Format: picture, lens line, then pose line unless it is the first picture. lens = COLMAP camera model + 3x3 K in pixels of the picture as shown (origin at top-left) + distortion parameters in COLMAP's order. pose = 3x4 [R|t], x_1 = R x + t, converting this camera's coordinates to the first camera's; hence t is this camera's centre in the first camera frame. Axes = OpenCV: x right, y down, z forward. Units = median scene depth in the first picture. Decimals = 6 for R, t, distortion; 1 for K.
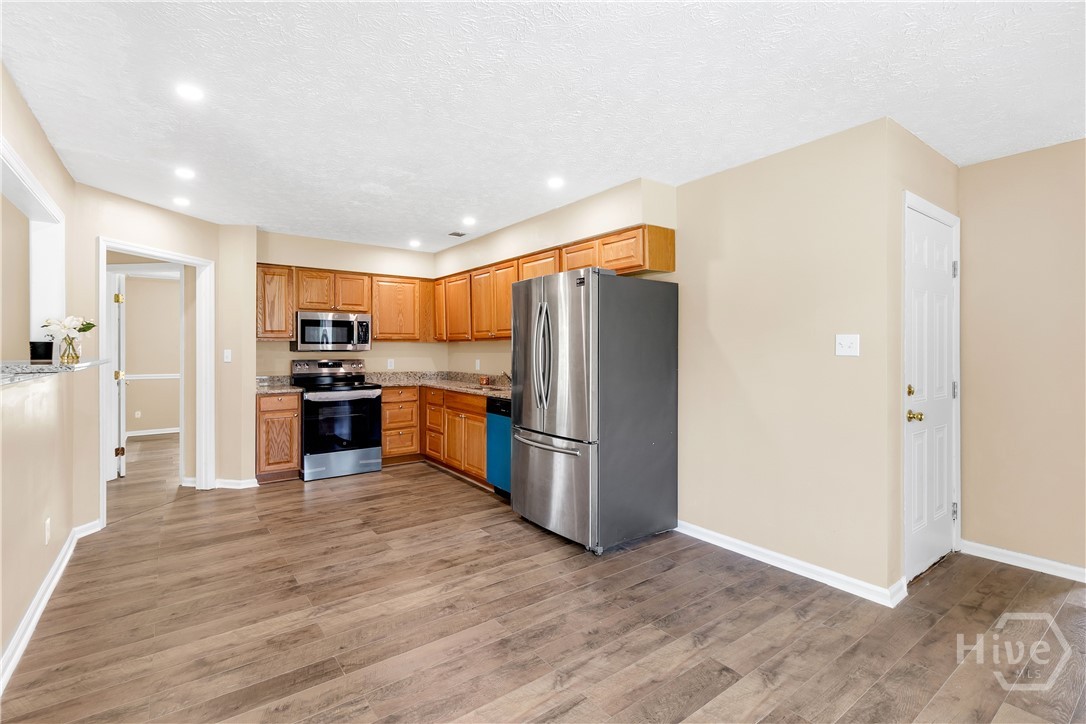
lens RADIAL K [[504.2, 0, 534.9], [0, 504.2, 344.2], [0, 0, 1]] dist [0.001034, 0.000401]
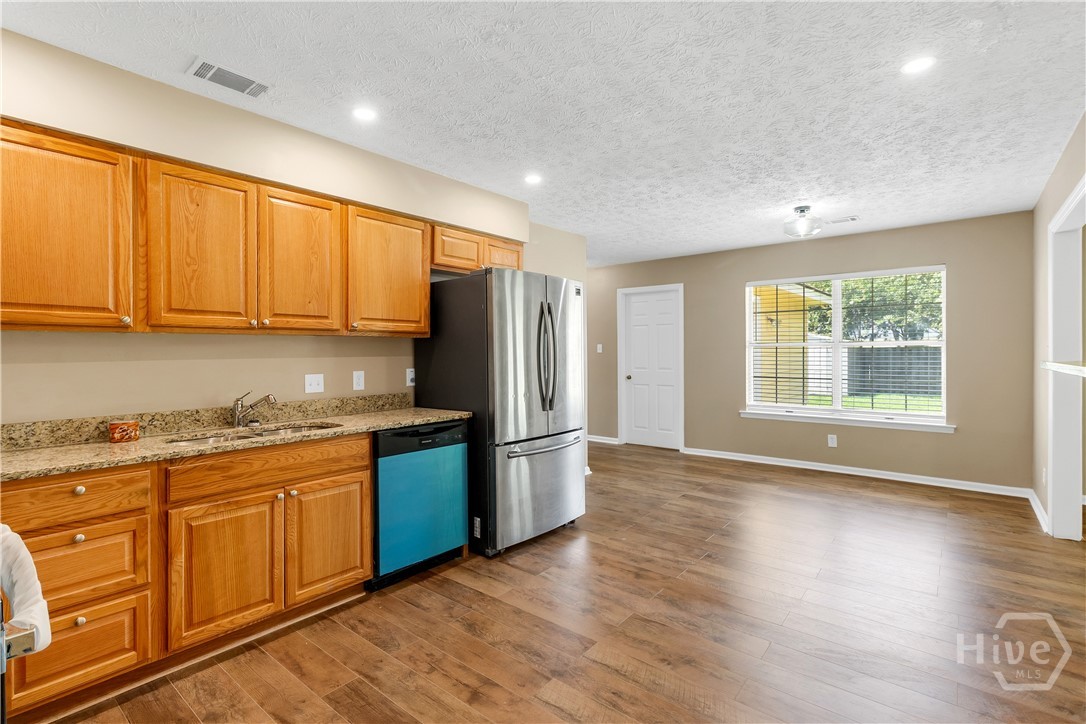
lens RADIAL K [[504.2, 0, 542.0], [0, 504.2, 355.7], [0, 0, 1]] dist [0.001034, 0.000401]
pose [[-0.249176, -0.004061, 0.968450, -0.663128], [0.000464, 0.999991, 0.004313, 0.012307], [-0.968458, 0.001524, -0.249172, 0.896925]]
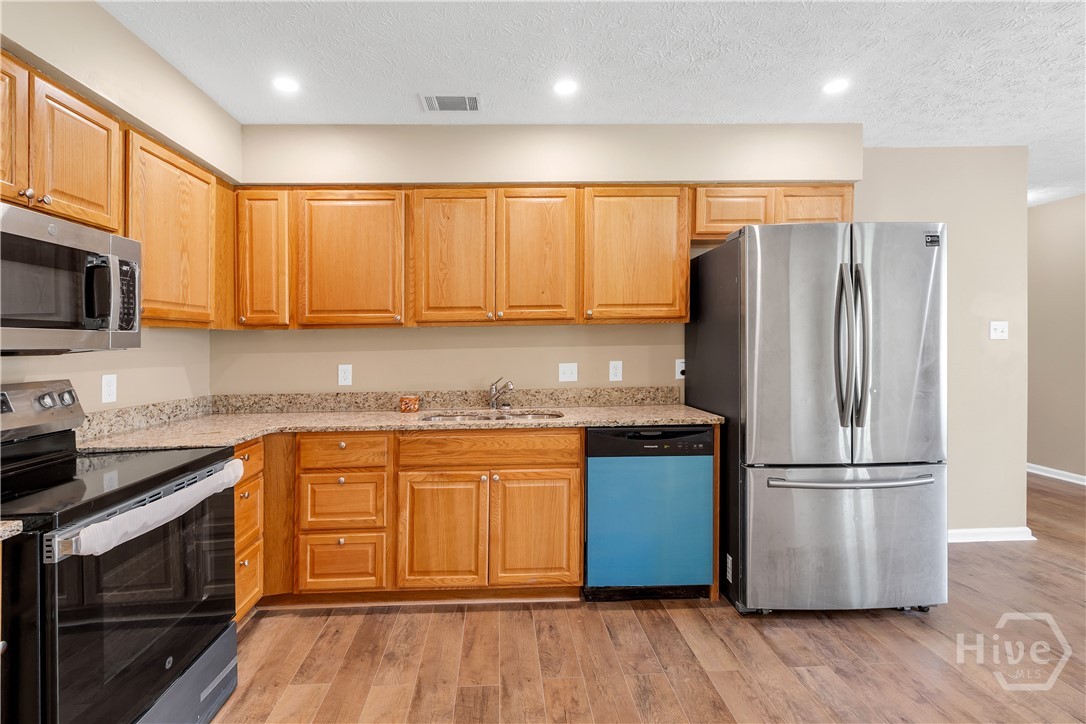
lens RADIAL K [[504.2, 0, 530.4], [0, 504.2, 343.5], [0, 0, 1]] dist [0.001034, 0.000401]
pose [[0.556251, -0.008279, 0.830973, -0.536255], [0.008113, 0.999957, 0.004532, 0.010002], [-0.830975, 0.004220, 0.556294, 0.700089]]
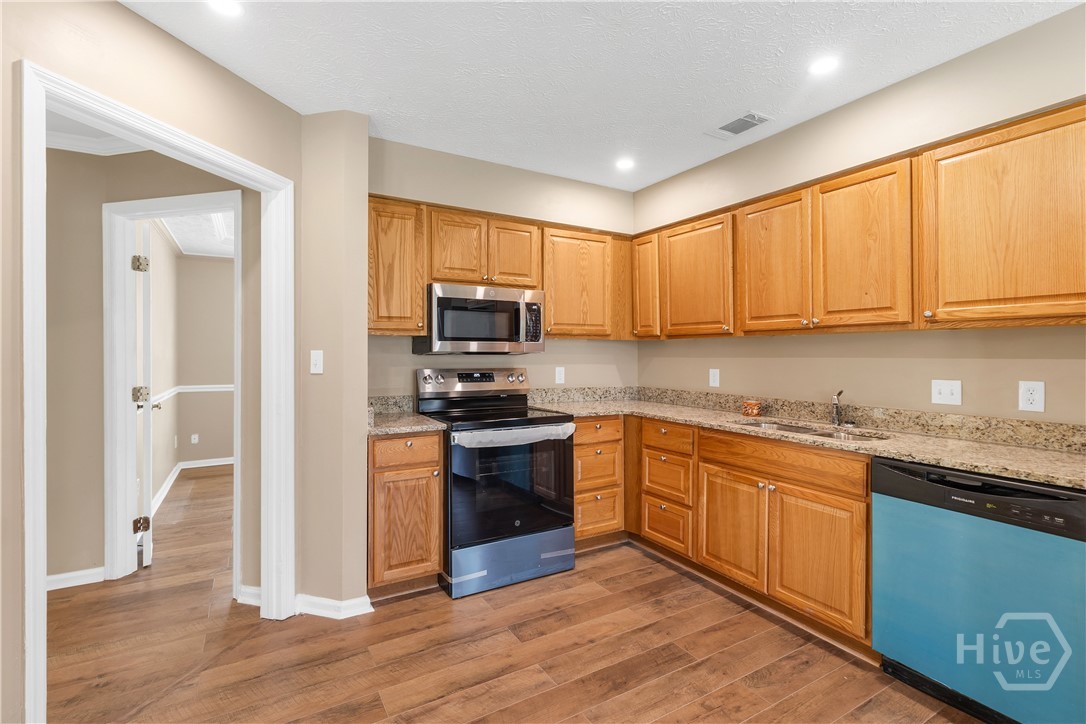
lens RADIAL K [[504.2, 0, 536.0], [0, 504.2, 349.4], [0, 0, 1]] dist [0.001034, 0.000401]
pose [[0.994184, 0.000798, -0.107691, -0.318943], [-0.000555, 0.999997, 0.002284, 0.007957], [0.107693, -0.002211, 0.994182, 0.491492]]
